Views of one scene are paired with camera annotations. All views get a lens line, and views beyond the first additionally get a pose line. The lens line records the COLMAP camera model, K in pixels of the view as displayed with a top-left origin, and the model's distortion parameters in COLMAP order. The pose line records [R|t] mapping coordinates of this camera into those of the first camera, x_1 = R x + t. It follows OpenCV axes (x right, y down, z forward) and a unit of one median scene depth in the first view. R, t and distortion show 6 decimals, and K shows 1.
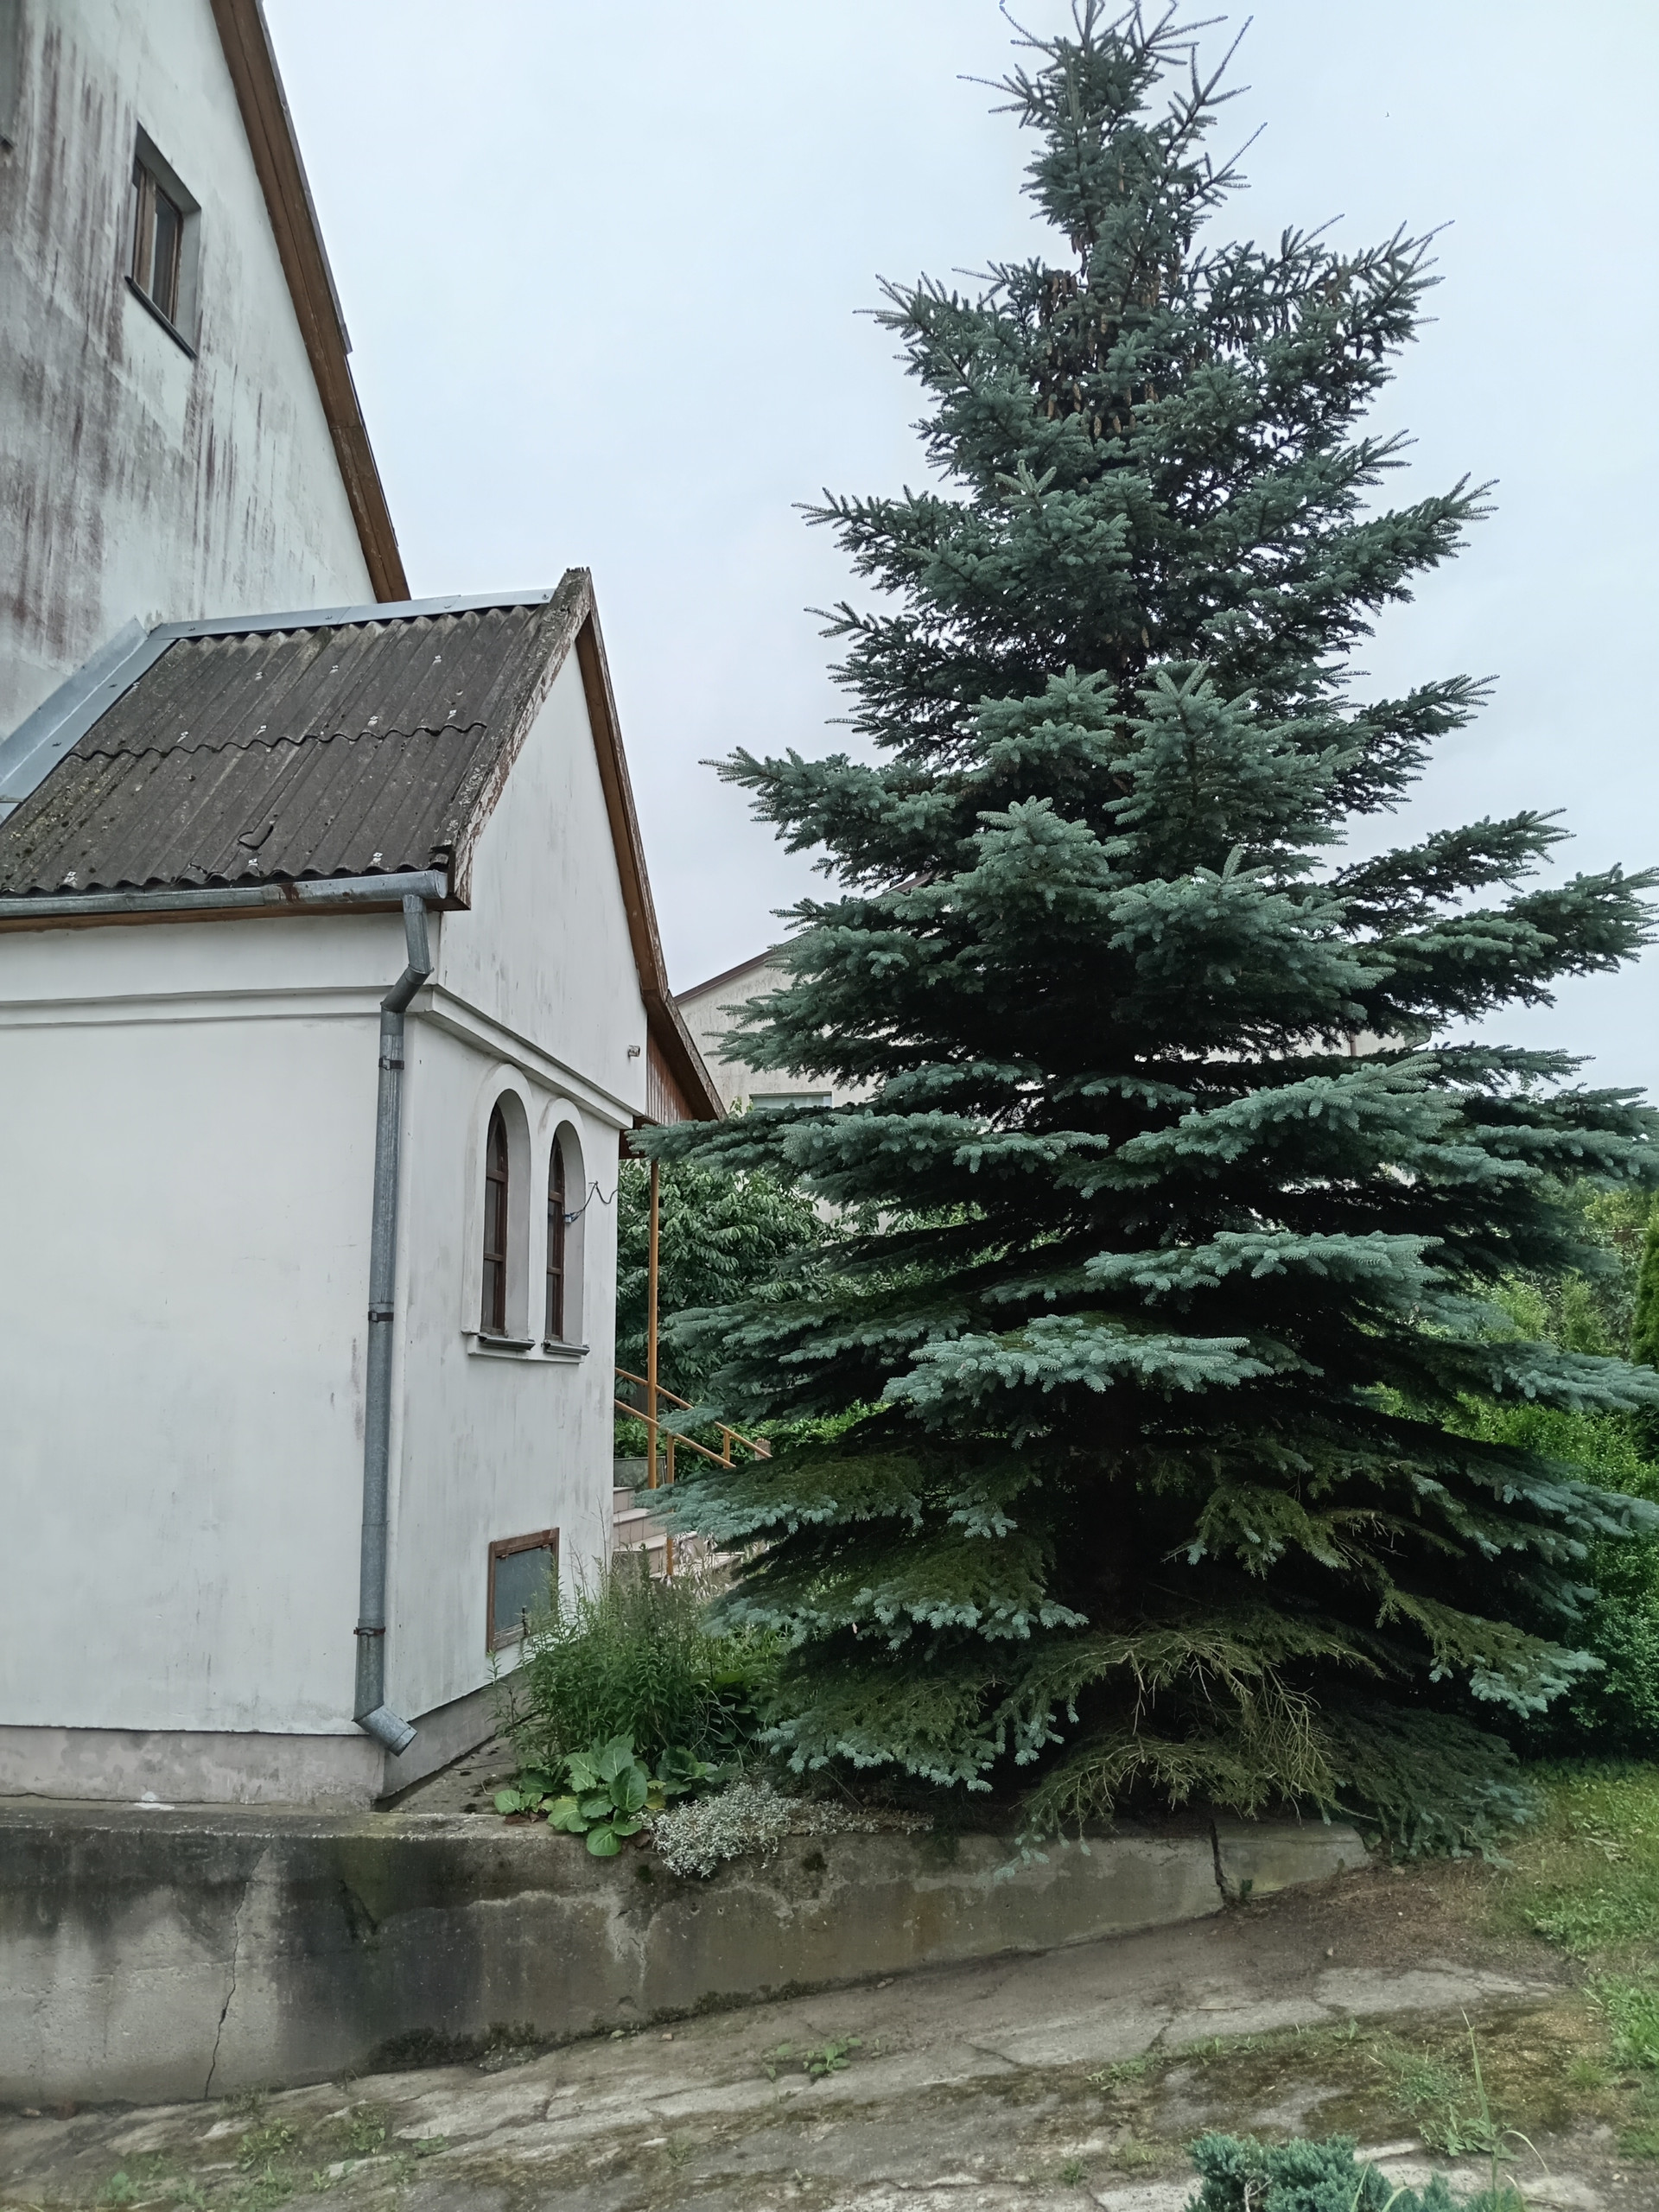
lens RADIAL K [[1646.4, 0, 829.5], [0, 1646.4, 1106.0], [0, 0, 1]] dist [0.023835, -0.038368]
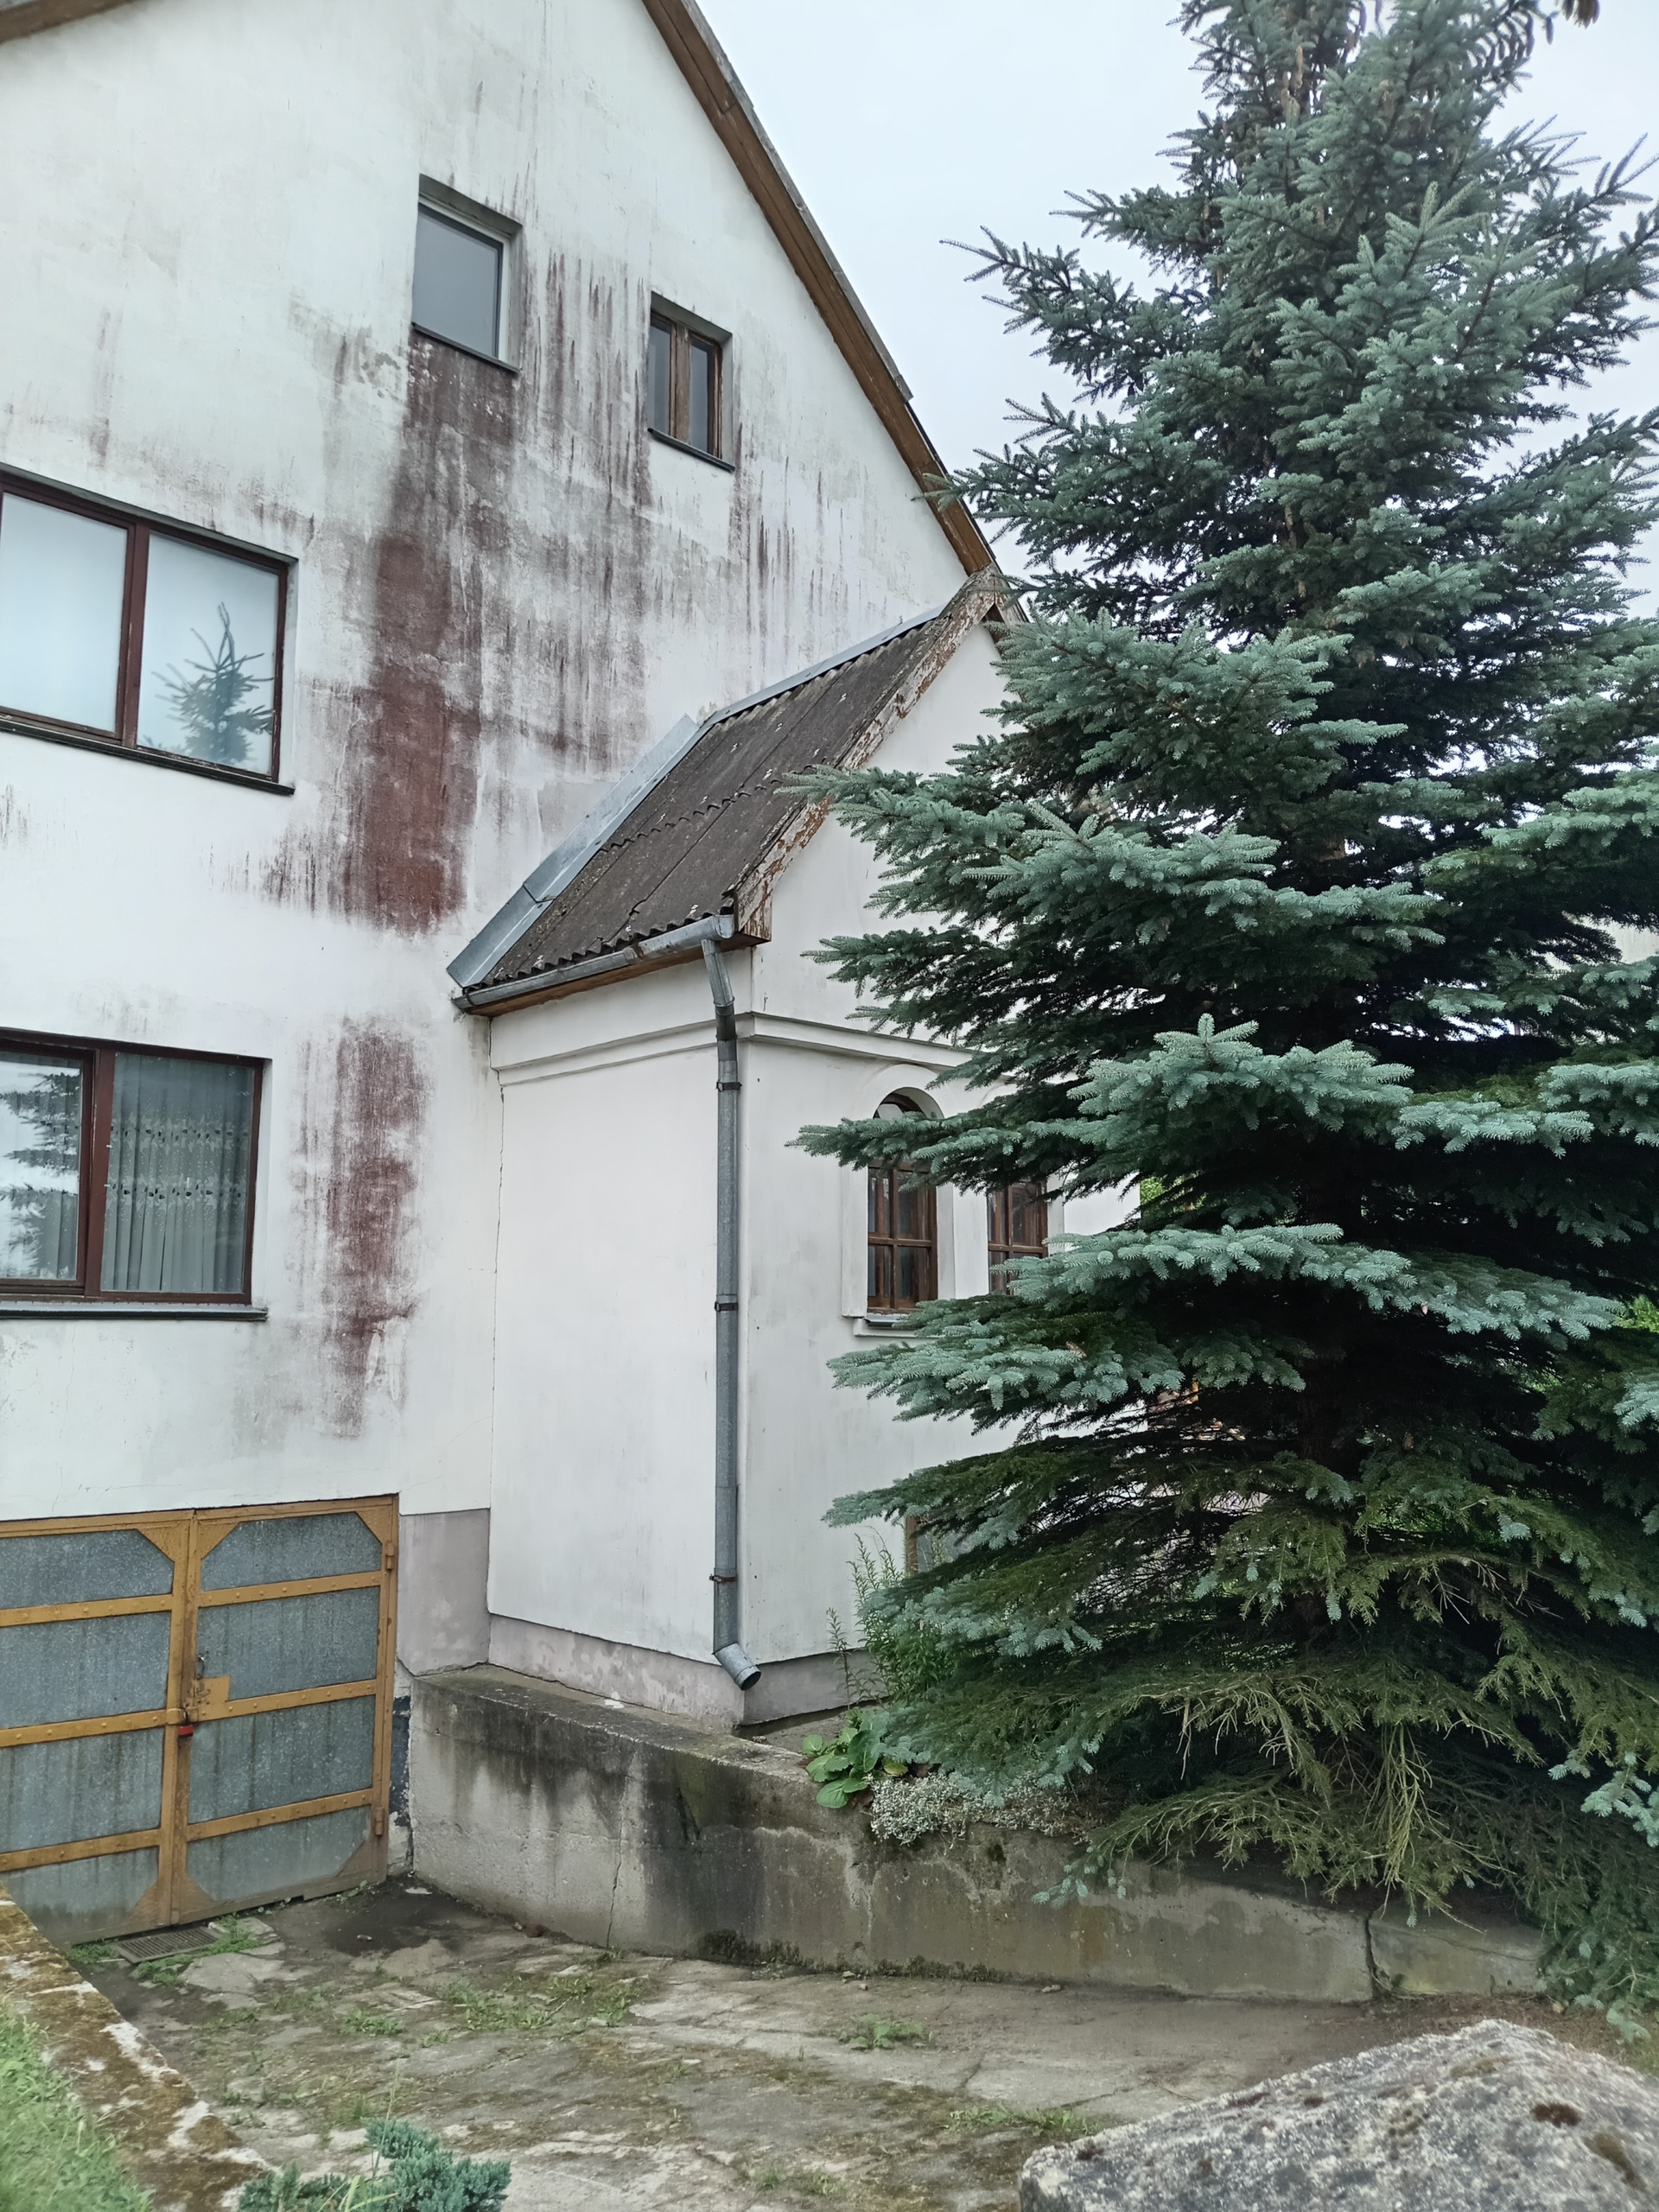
lens RADIAL K [[1634.6, 0, 829.5], [0, 1634.6, 1106.0], [0, 0, 1]] dist [0.078357, -0.122627]
pose [[0.775164, -0.083904, -0.626163, 0.529142], [0.107400, 0.994216, -0.000265, -0.003992], [0.622564, -0.067045, 0.779692, 0.167559]]
